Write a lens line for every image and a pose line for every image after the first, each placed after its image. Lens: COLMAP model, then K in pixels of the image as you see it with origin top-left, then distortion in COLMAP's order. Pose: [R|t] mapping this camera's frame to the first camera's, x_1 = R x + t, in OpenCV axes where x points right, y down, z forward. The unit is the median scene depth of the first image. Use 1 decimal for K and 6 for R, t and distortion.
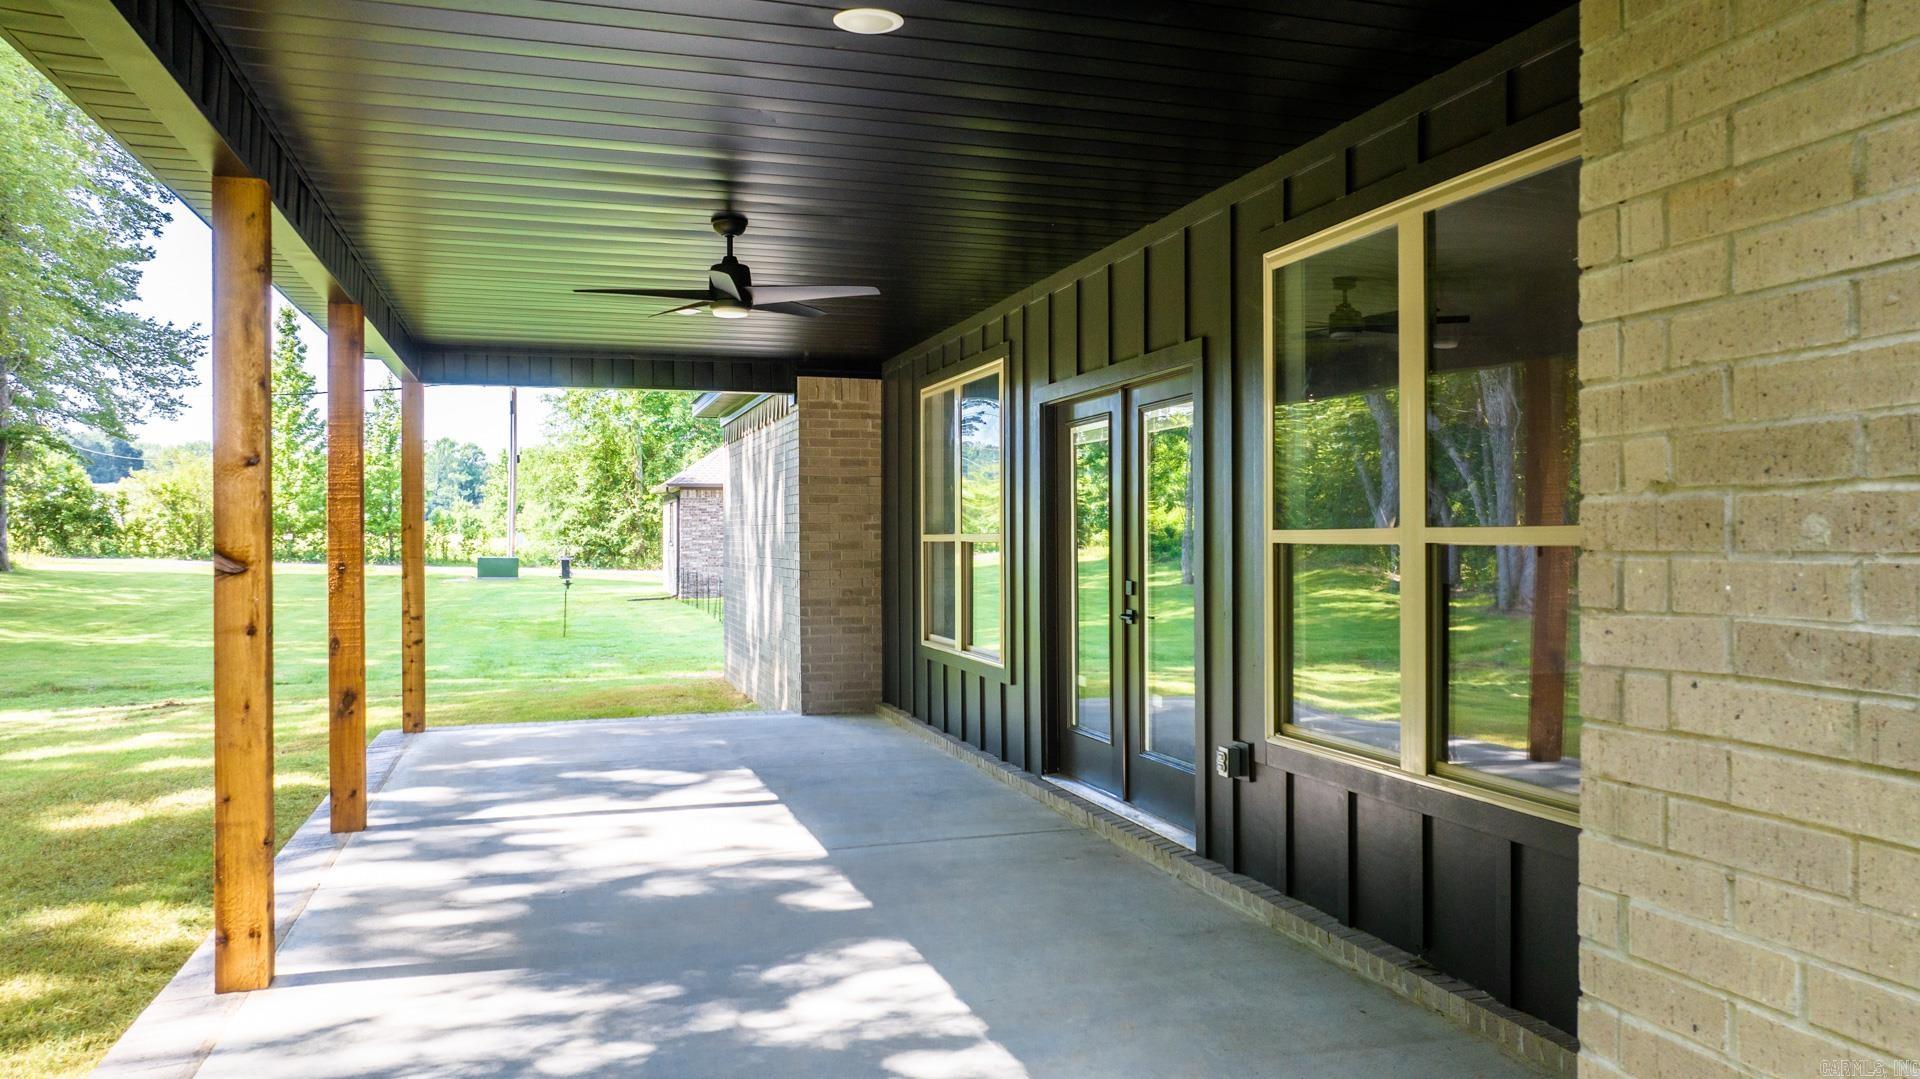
lens RADIAL K [[1339.7, 0, 959.7], [0, 1339.7, 541.9], [0, 0, 1]] dist [-0.037813, 0.035389]
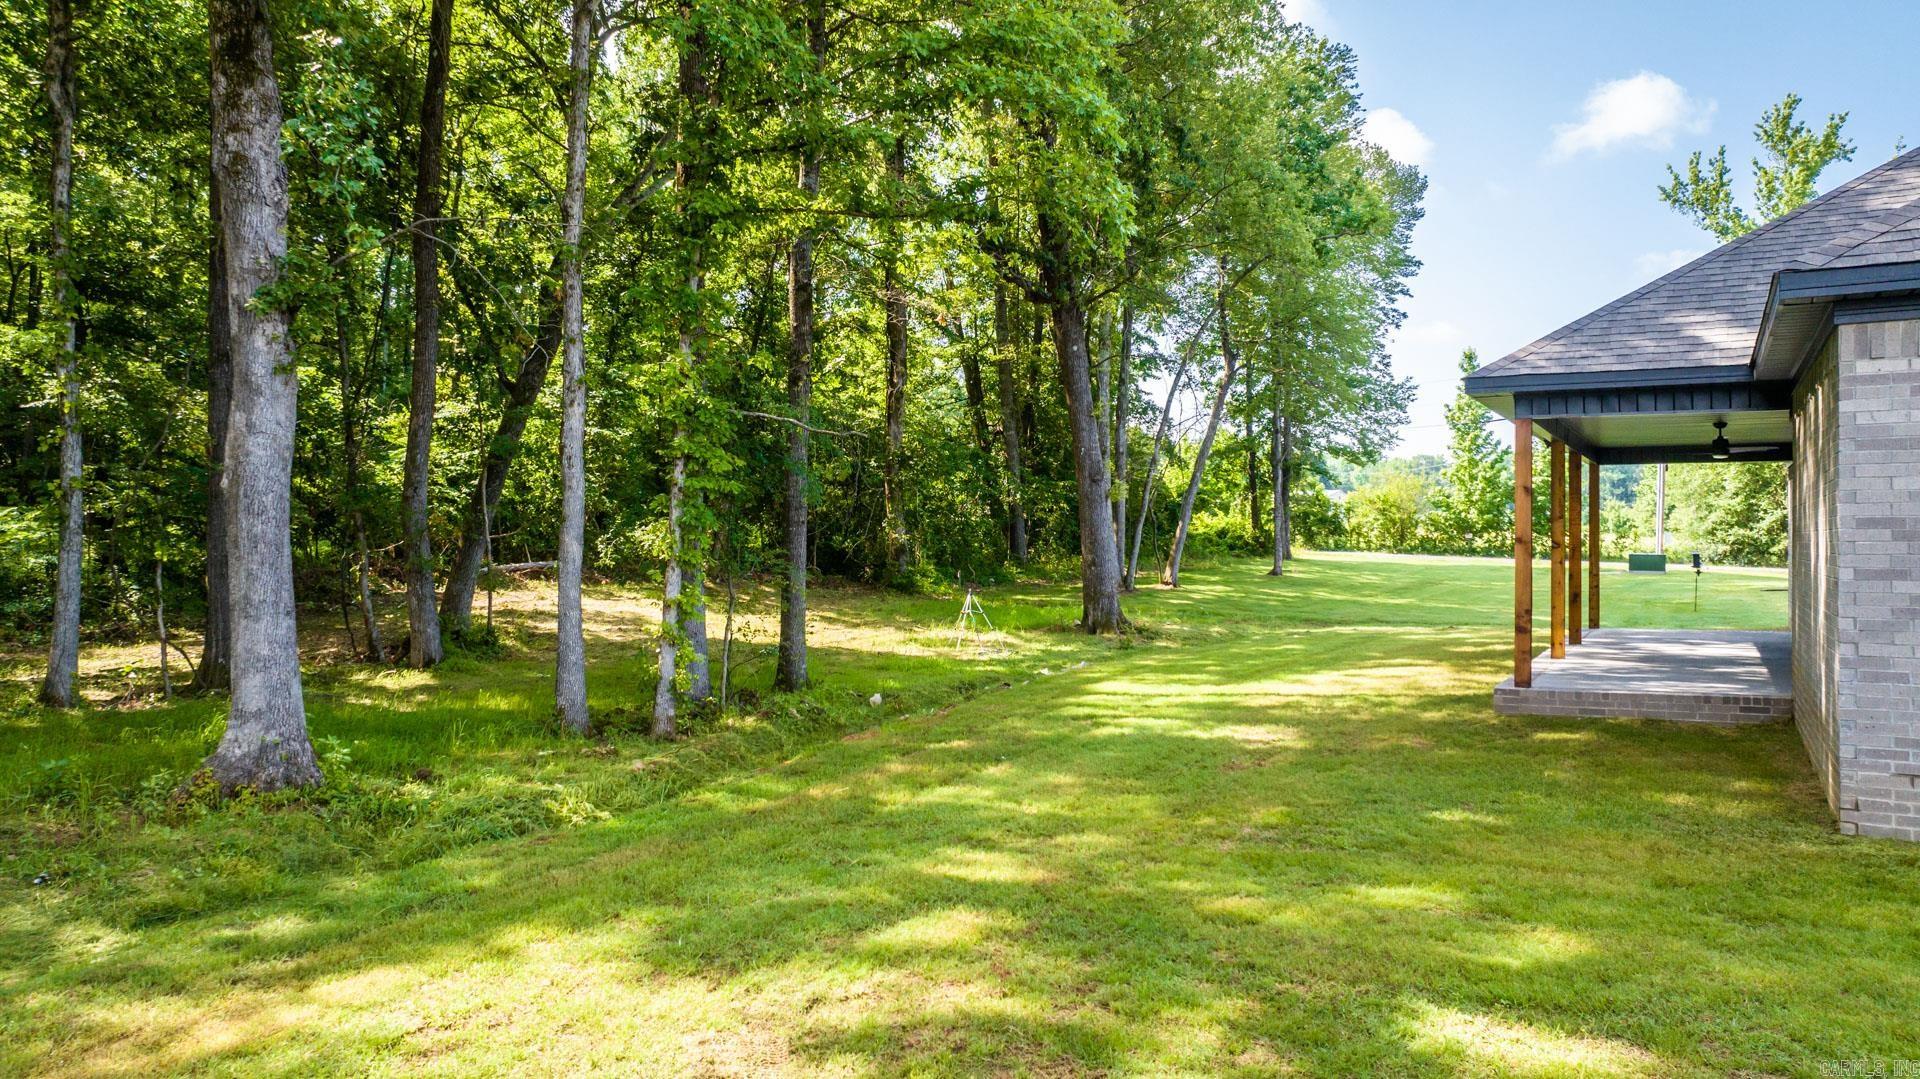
lens RADIAL K [[1339.7, 0, 962.3], [0, 1339.7, 542.4], [0, 0, 1]] dist [-0.037813, 0.035389]
pose [[0.687709, 0.005386, -0.725967, 0.073269], [-0.004236, 0.999985, 0.003406, 0.000080], [0.725975, 0.000733, 0.687721, -0.199104]]
